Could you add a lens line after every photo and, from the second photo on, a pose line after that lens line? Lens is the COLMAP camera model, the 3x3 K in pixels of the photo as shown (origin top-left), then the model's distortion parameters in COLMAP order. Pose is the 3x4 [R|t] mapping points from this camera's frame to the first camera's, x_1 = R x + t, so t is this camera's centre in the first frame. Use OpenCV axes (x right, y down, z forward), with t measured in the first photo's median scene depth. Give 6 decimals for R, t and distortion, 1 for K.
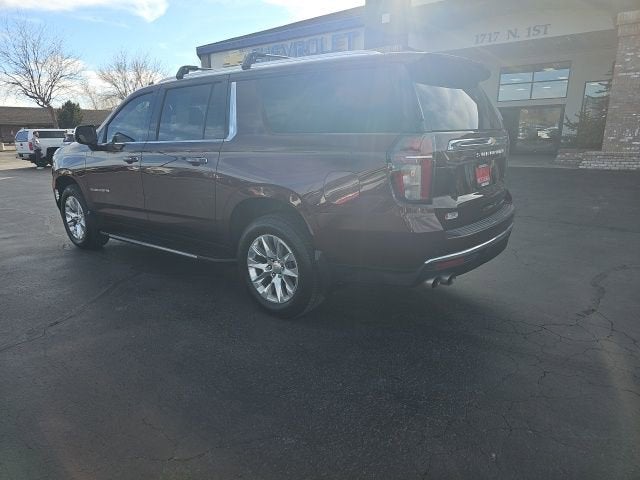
lens RADIAL K [[418.2, 0, 315.8], [0, 418.2, 233.3], [0, 0, 1]] dist [0.058098, -0.041549]
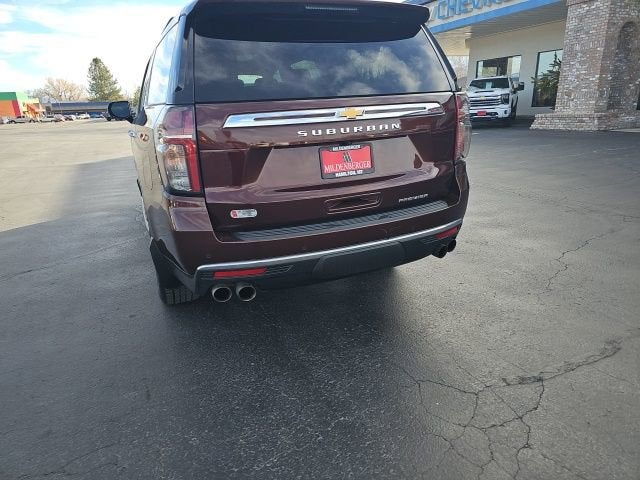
lens RADIAL K [[418.2, 0, 320.3], [0, 418.2, 240.2], [0, 0, 1]] dist [0.058098, -0.041549]
pose [[0.878926, 0.120590, -0.461463, 0.526788], [-0.077566, 0.990770, 0.111172, -0.058726], [0.470609, -0.061919, 0.880166, 0.249647]]
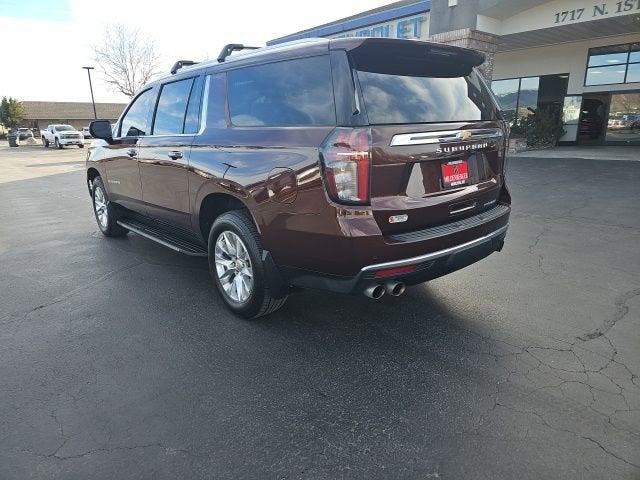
lens RADIAL K [[418.2, 0, 315.1], [0, 418.2, 227.4], [0, 0, 1]] dist [0.058098, -0.041549]
pose [[0.983711, 0.033217, -0.176659, 0.199794], [-0.031984, 0.999440, 0.009824, -0.017200], [0.176887, -0.004014, 0.984223, 0.057520]]
